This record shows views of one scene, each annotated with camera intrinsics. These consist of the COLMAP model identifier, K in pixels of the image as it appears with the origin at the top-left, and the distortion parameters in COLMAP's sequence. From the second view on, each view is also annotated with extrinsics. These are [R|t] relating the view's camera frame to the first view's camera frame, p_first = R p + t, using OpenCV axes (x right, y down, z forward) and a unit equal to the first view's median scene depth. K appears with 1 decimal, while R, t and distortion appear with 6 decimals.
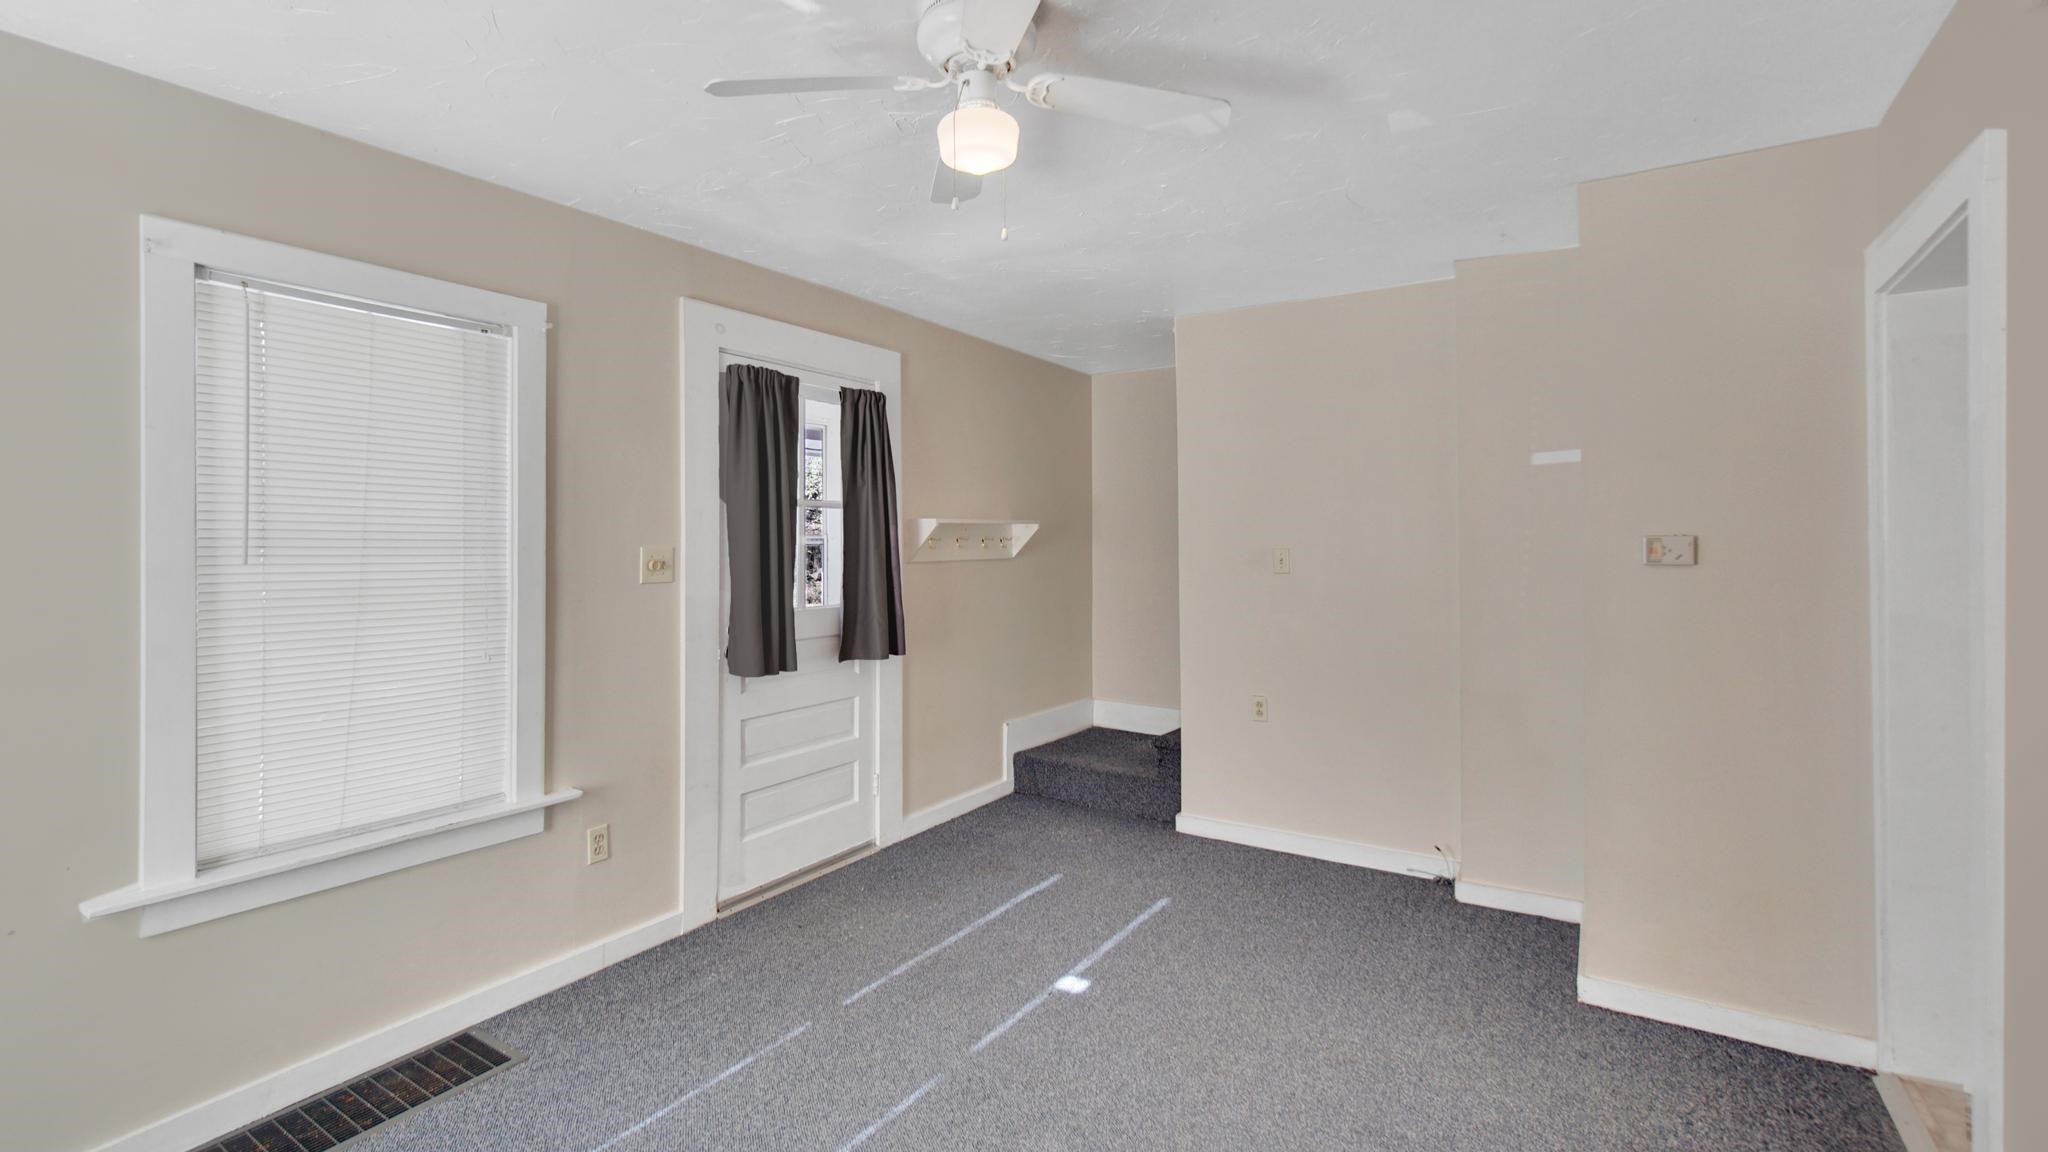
lens RADIAL K [[897.3, 0, 994.6], [0, 897.3, 544.1], [0, 0, 1]] dist [0.000773, 0.000046]
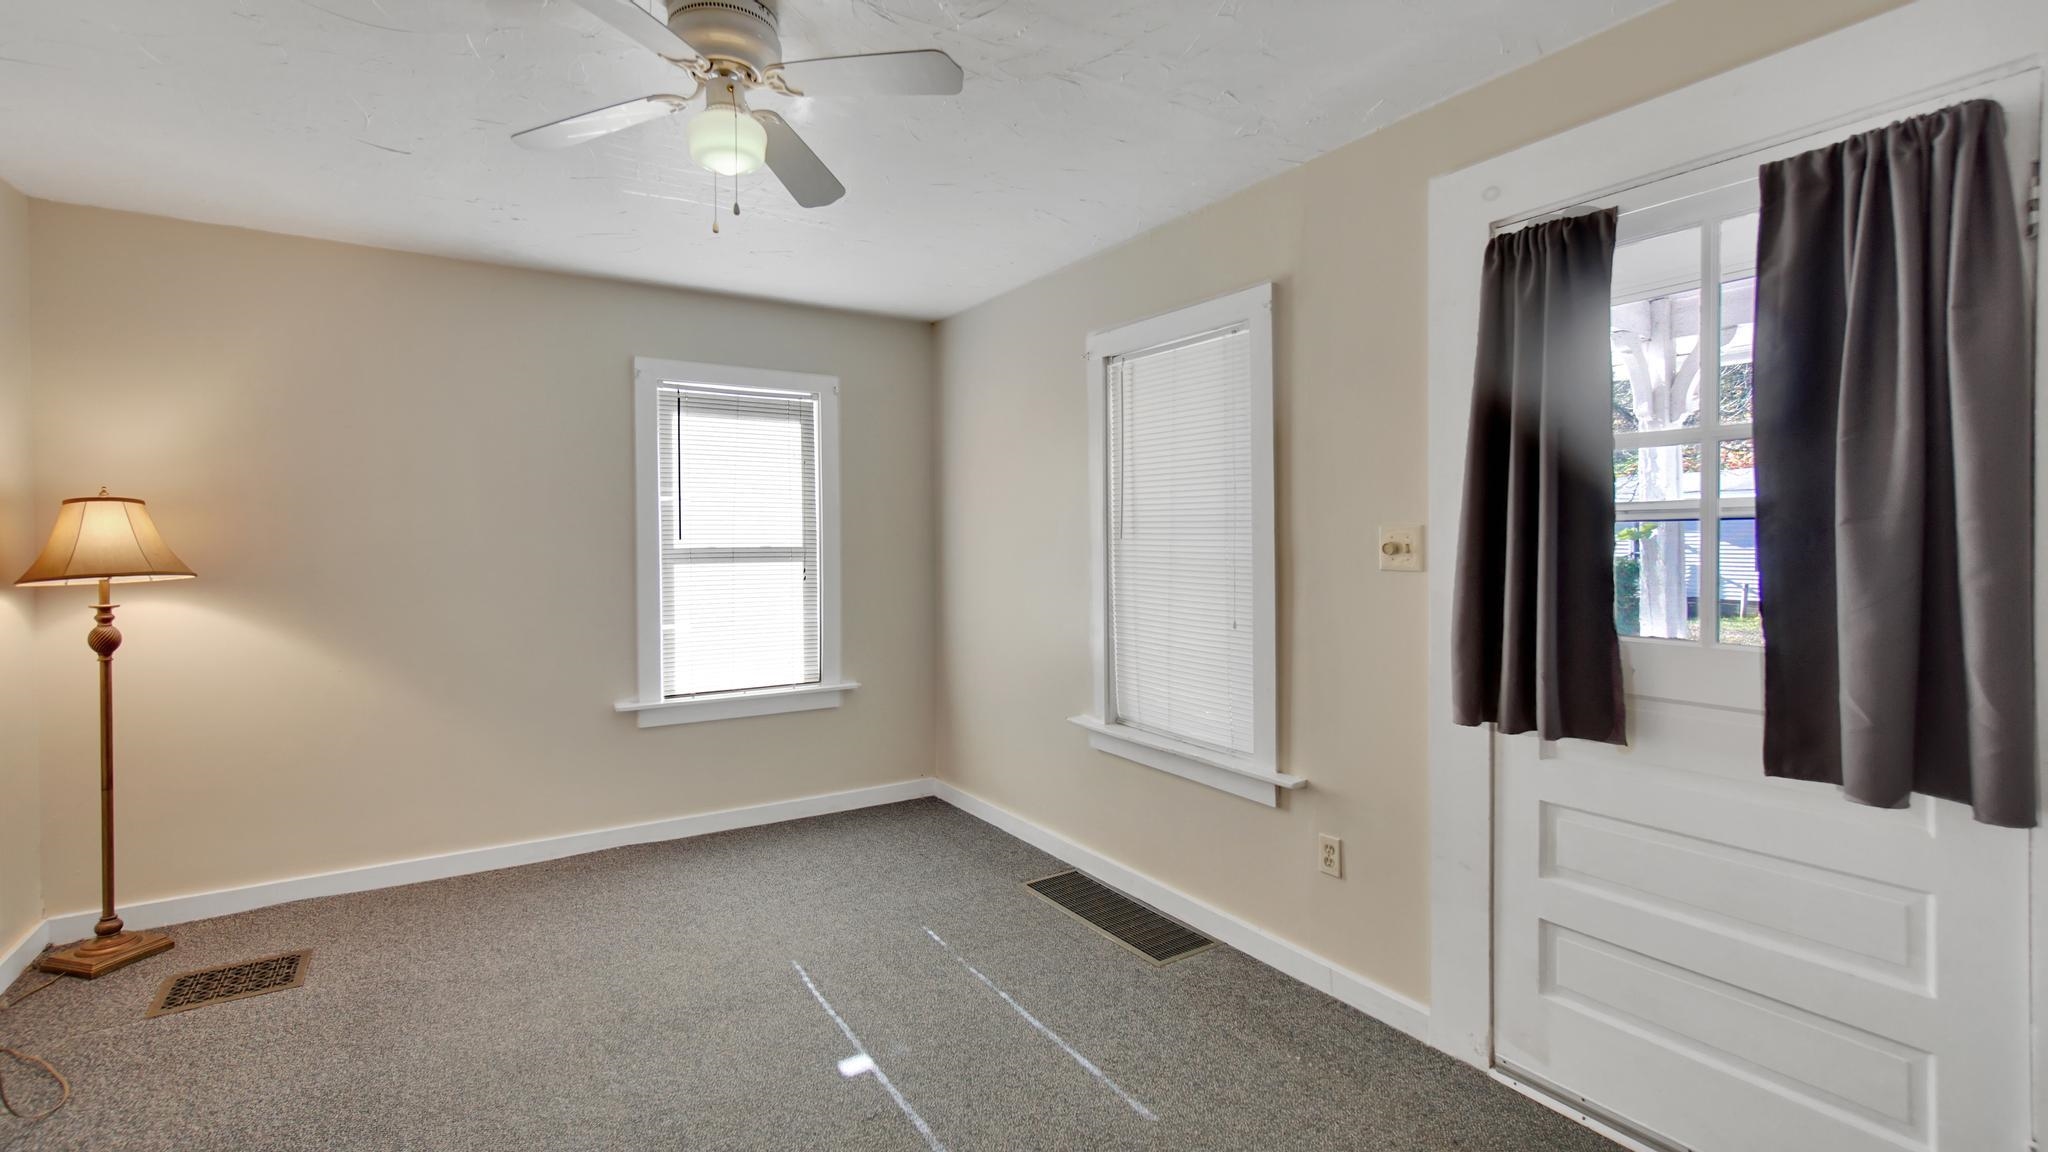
lens RADIAL K [[897.3, 0, 994.6], [0, 897.3, 544.1], [0, 0, 1]] dist [0.000773, 0.000046]
pose [[-0.394723, 0.020367, -0.918574, 0.497625], [0.009413, 0.999791, 0.018122, 0.002393], [0.918752, -0.001493, -0.394832, 1.018111]]
